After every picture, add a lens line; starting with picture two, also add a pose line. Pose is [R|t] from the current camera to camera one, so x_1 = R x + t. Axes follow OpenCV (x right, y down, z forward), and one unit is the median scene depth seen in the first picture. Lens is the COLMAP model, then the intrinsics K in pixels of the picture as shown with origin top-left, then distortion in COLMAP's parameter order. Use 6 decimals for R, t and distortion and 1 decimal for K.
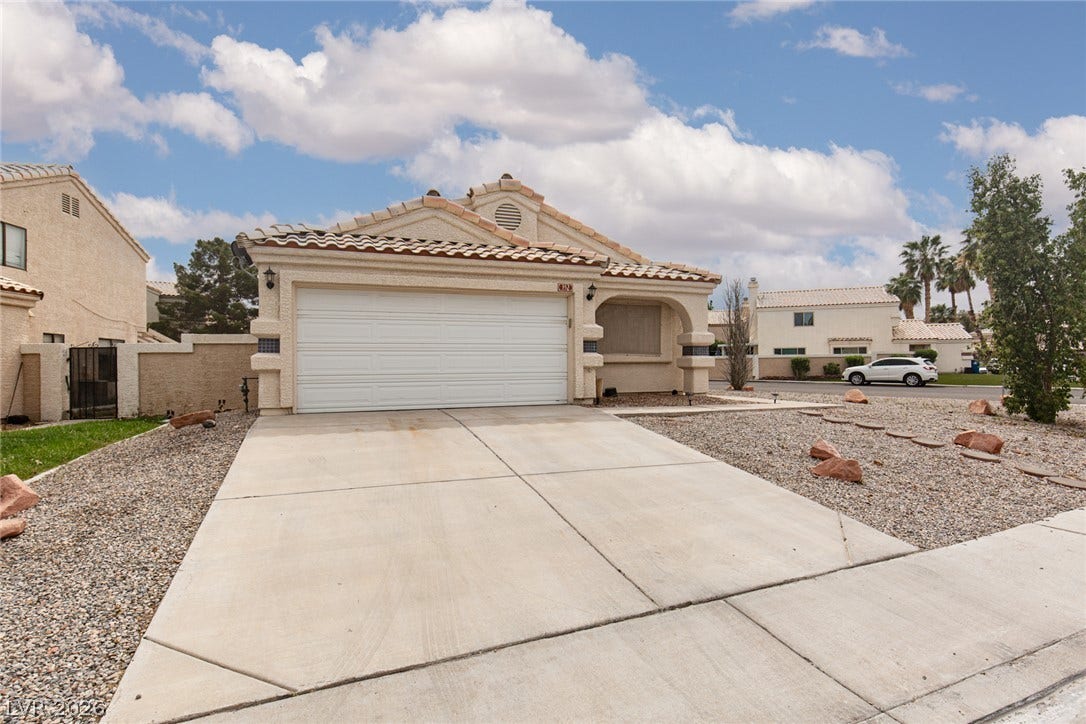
lens RADIAL K [[500.3, 0, 479.6], [0, 500.3, 353.9], [0, 0, 1]] dist [0.002699, 0.000745]
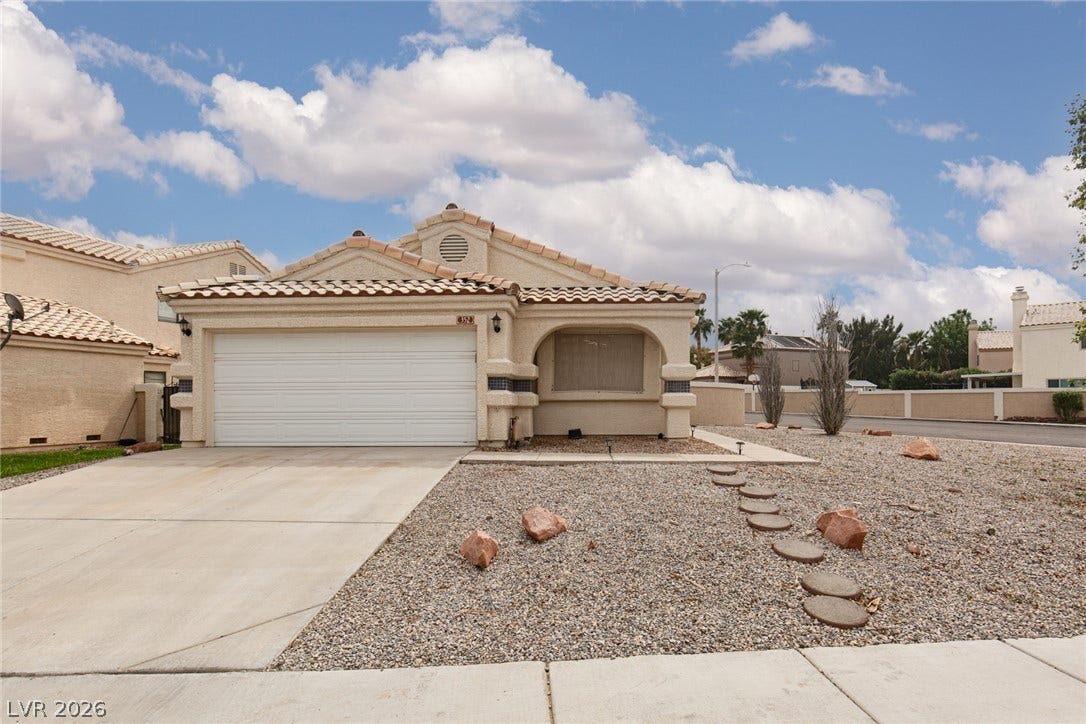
lens RADIAL K [[499.1, 0, 521.5], [0, 499.1, 383.6], [0, 0, 1]] dist [0.002239, -0.000138]
pose [[0.937689, -0.008003, -0.347382, 0.527088], [0.005101, 0.999944, -0.009267, -0.005442], [0.347437, 0.006917, 0.937678, 0.155836]]
